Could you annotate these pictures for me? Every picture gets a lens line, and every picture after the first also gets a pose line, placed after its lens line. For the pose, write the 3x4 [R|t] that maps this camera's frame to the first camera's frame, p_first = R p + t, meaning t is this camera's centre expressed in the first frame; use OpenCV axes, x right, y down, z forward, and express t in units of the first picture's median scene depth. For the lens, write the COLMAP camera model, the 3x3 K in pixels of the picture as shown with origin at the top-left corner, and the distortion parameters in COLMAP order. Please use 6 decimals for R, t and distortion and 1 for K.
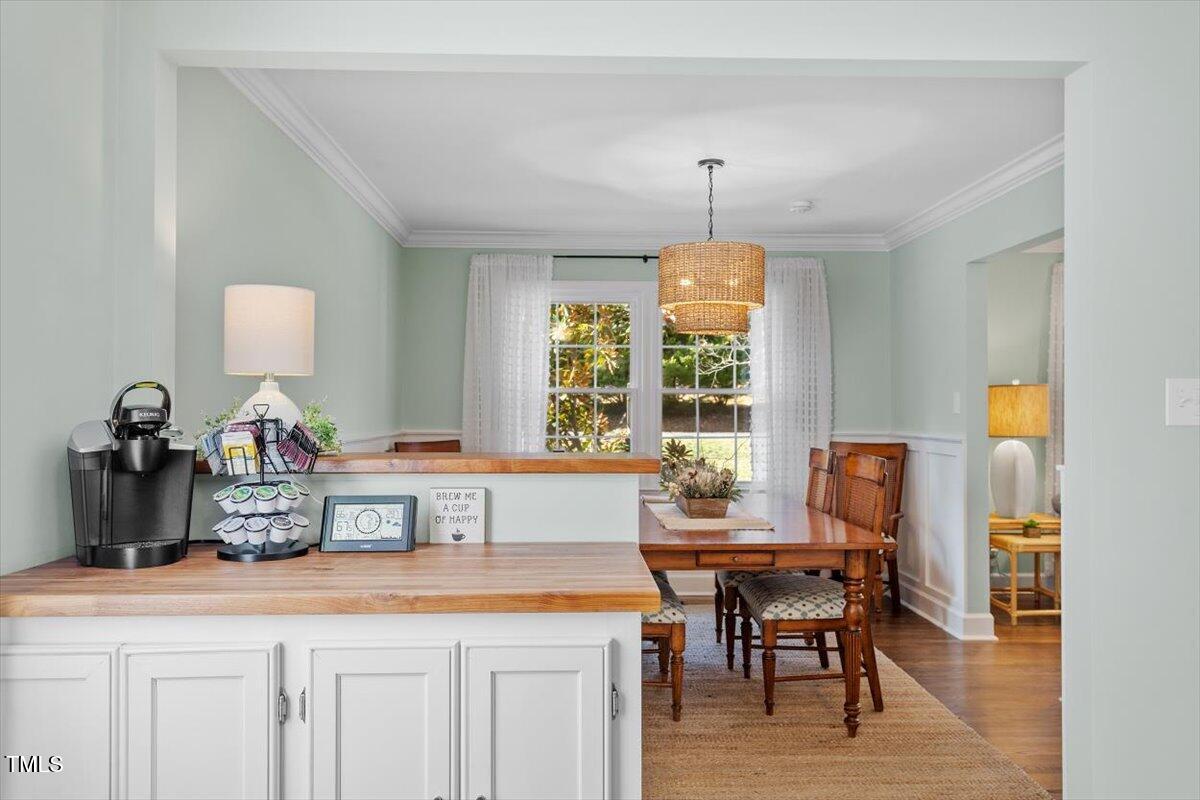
lens RADIAL K [[893.9, 0, 594.8], [0, 893.9, 398.6], [0, 0, 1]] dist [0.002164, 0.003043]
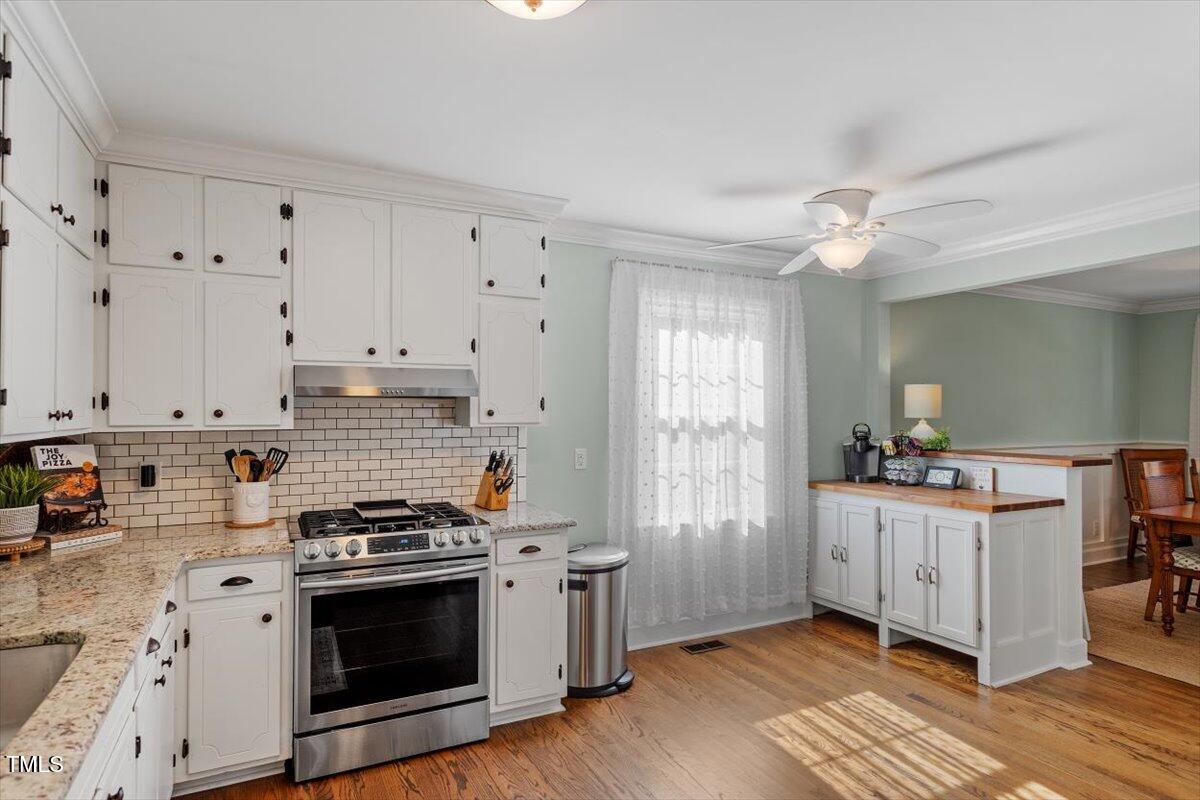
lens RADIAL K [[664.6, 0, 600.0], [0, 664.6, 400.0], [0, 0, 1]] dist [0.001745, 0.002408]
pose [[0.427555, -0.018482, -0.903801, 0.585930], [0.011352, 0.999822, -0.015075, -0.036348], [0.903918, -0.003815, 0.427688, -0.391640]]
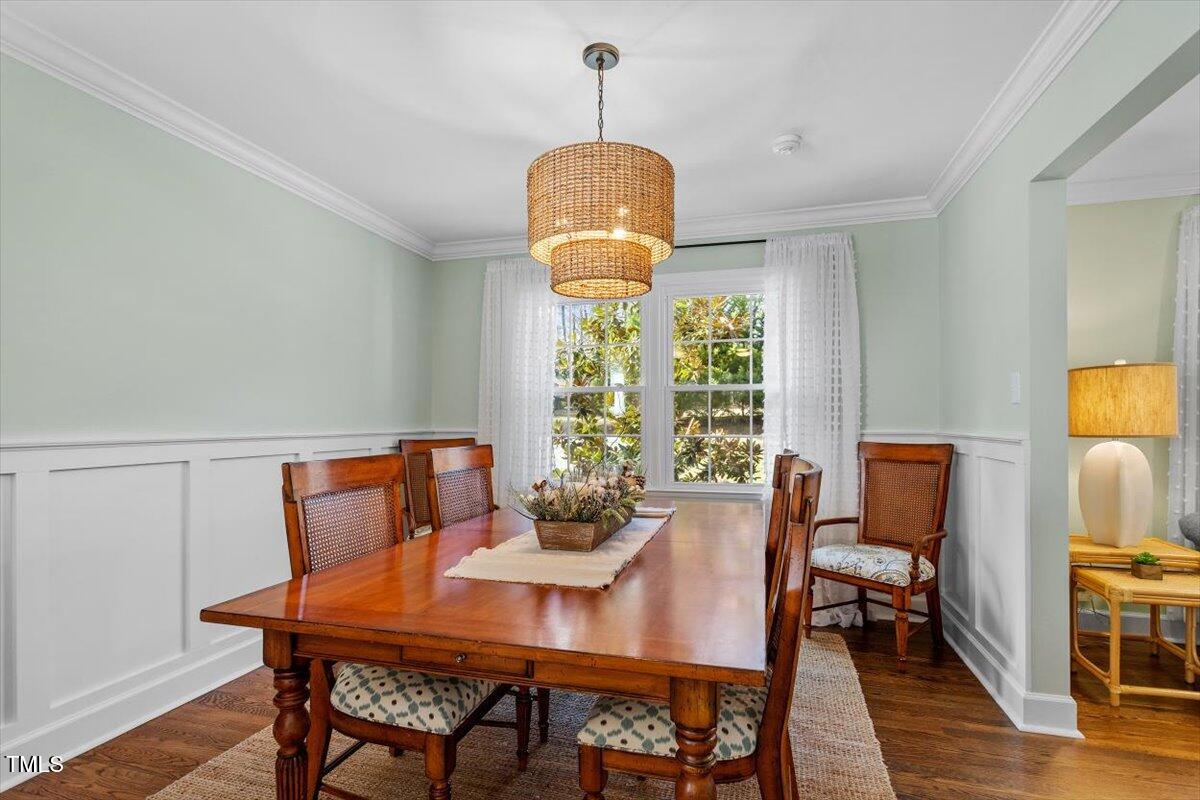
lens RADIAL K [[572.3, 0, 599.7], [0, 572.3, 419.9], [0, 0, 1]] dist [-0.000476, -0.000384]
pose [[0.953441, -0.004449, -0.301546, 0.287721], [0.007597, 0.999928, 0.009267, 0.029968], [0.301483, -0.011127, 0.953407, 0.594132]]
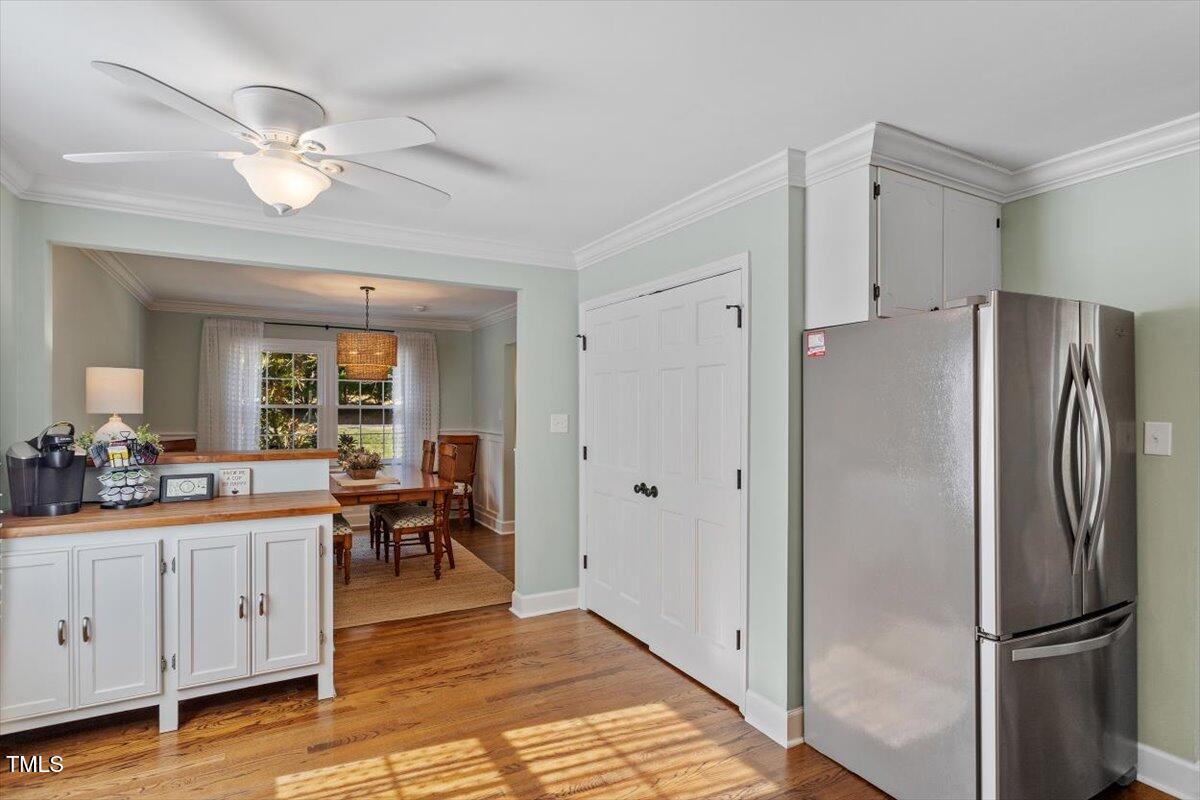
lens RADIAL K [[616.3, 0, 597.6], [0, 616.3, 407.9], [0, 0, 1]] dist [0.000748, 0.000823]
pose [[0.887766, 0.000750, 0.460293, -0.036845], [-0.007757, 0.999881, 0.013331, -0.038873], [-0.460229, -0.015406, 0.887667, -0.381309]]
